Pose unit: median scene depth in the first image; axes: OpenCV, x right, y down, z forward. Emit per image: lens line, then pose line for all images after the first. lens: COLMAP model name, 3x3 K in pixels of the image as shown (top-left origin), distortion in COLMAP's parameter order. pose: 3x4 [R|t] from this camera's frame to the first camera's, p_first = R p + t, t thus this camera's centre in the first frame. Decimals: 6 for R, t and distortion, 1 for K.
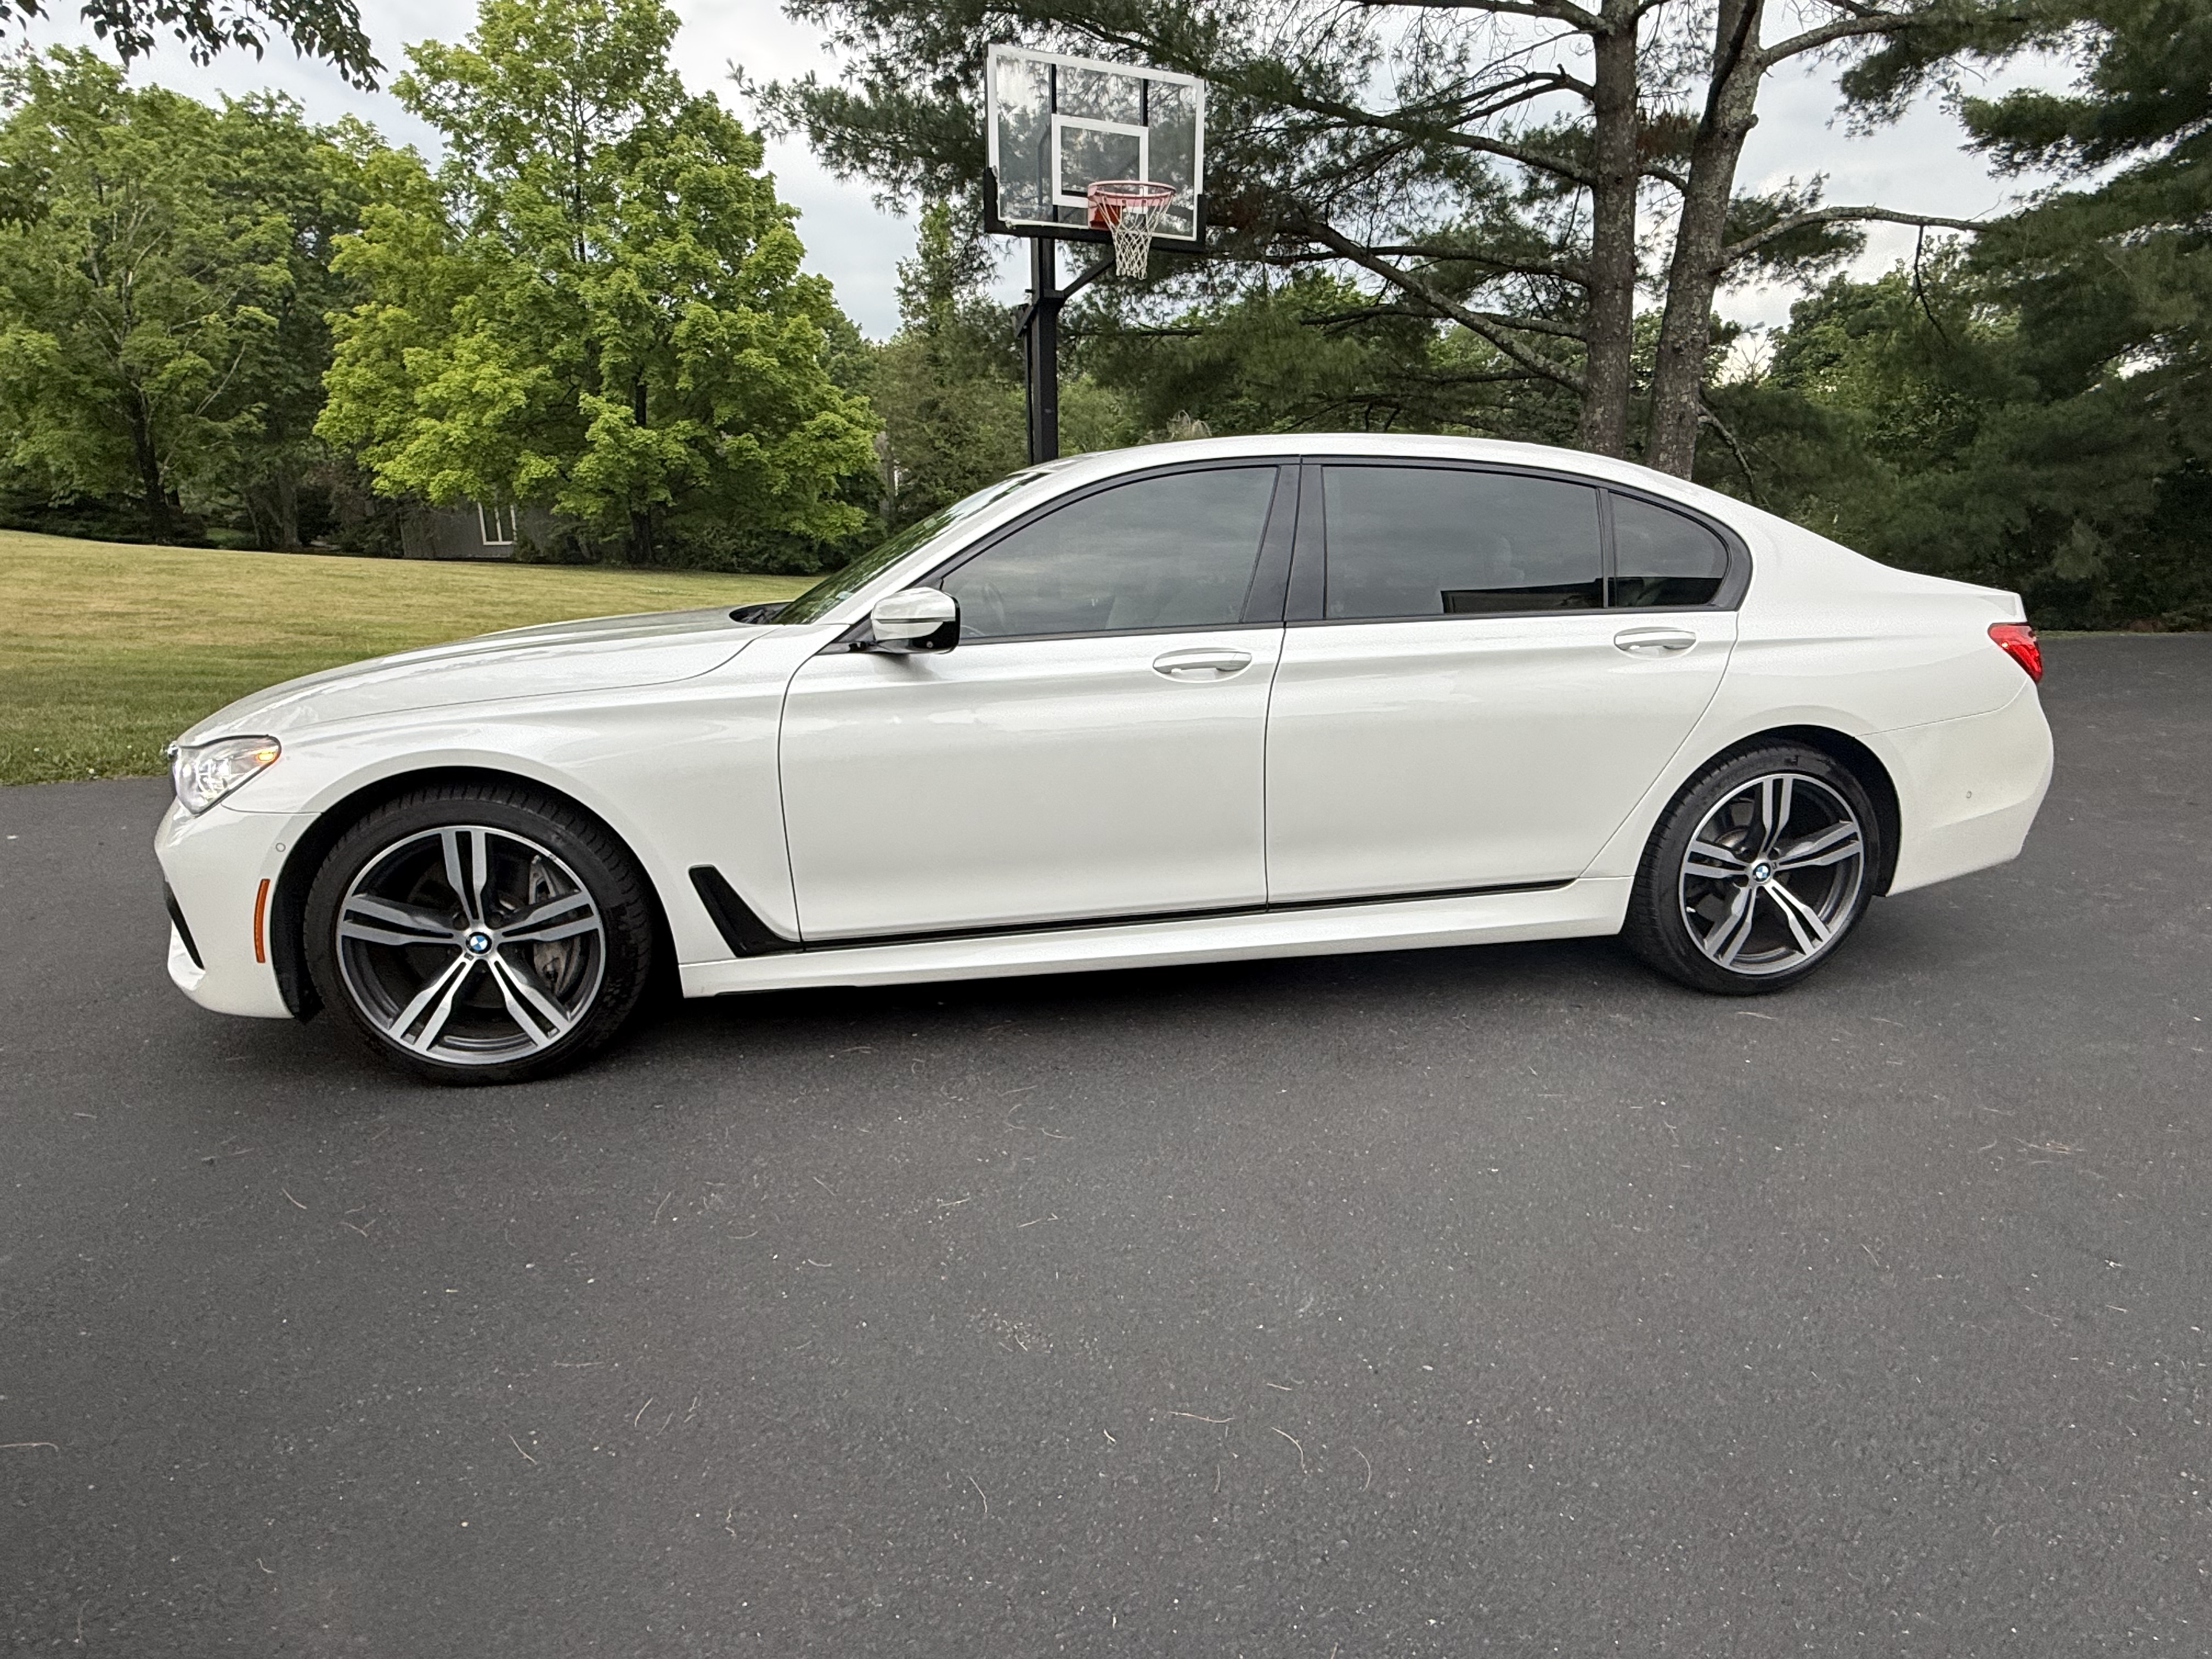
lens RADIAL K [[1216.5, 0, 1114.1], [0, 1216.5, 829.8], [0, 0, 1]] dist [0.000999, 0.001407]
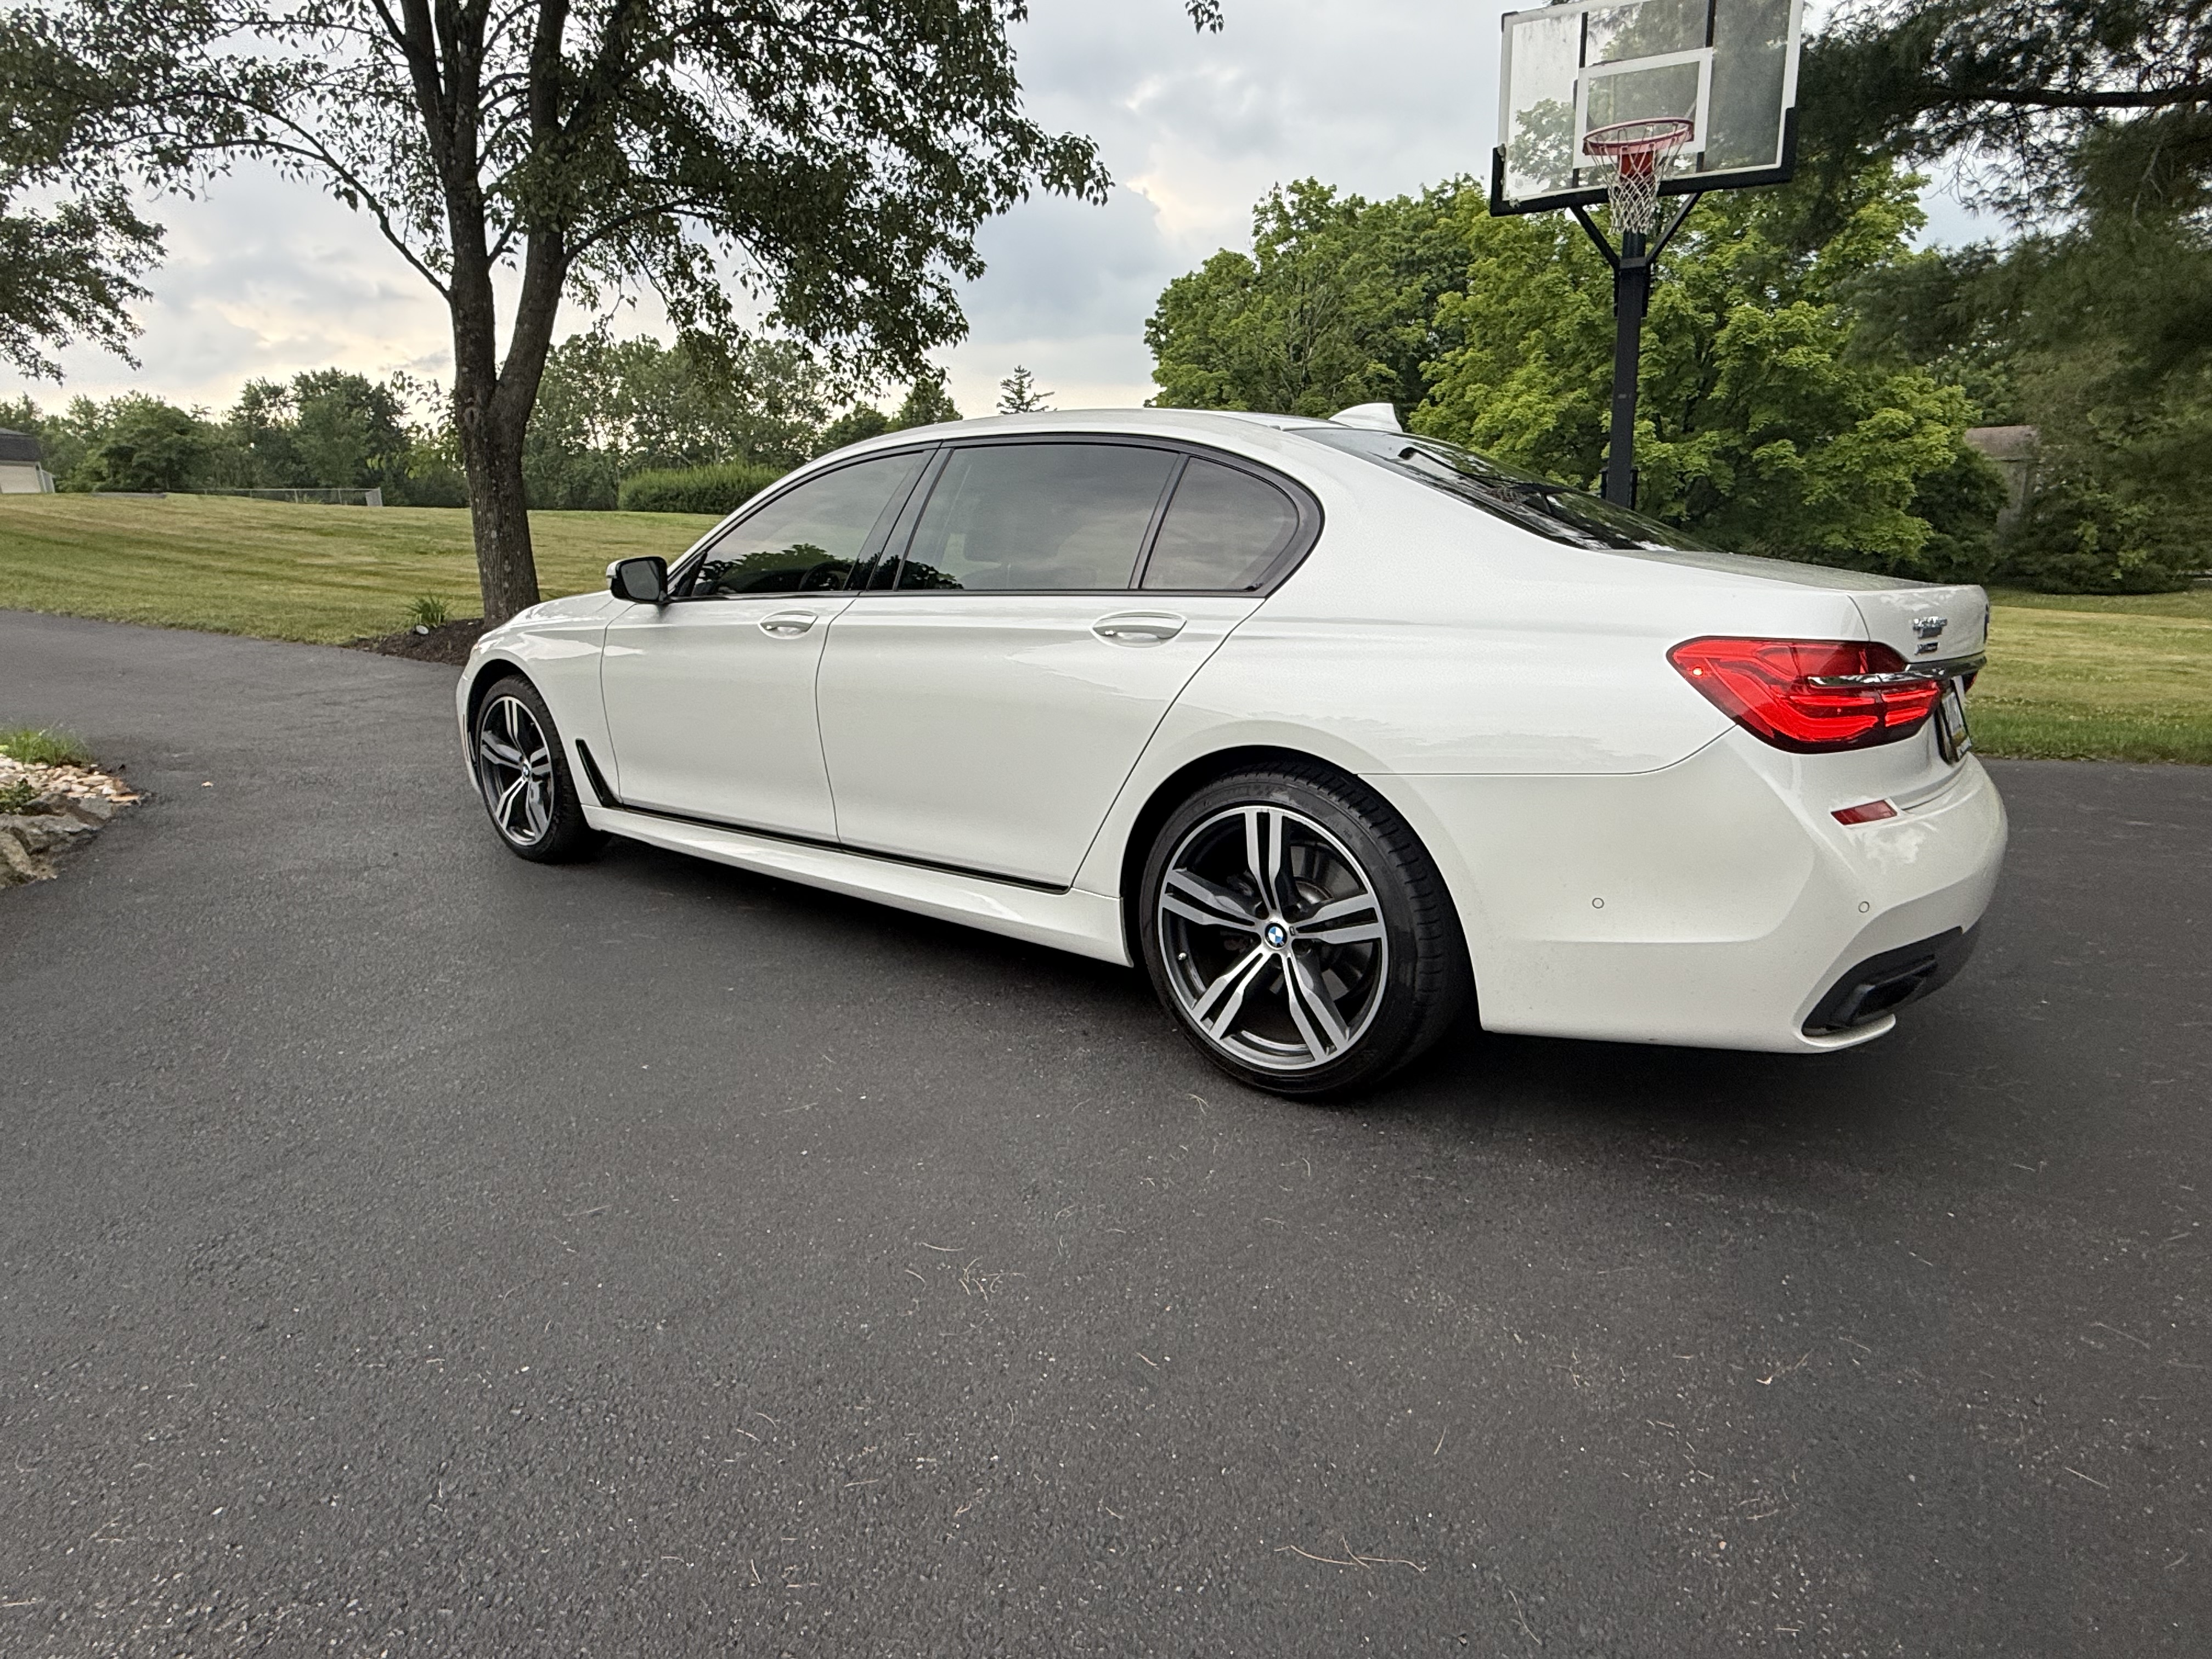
lens RADIAL K [[1216.5, 0, 1114.1], [0, 1216.5, 829.8], [0, 0, 1]] dist [0.000999, 0.001407]
pose [[0.656887, 0.166064, -0.735474, 0.093946], [-0.177060, 0.982142, 0.063619, -0.005727], [0.732905, 0.088433, 0.674559, 0.036257]]
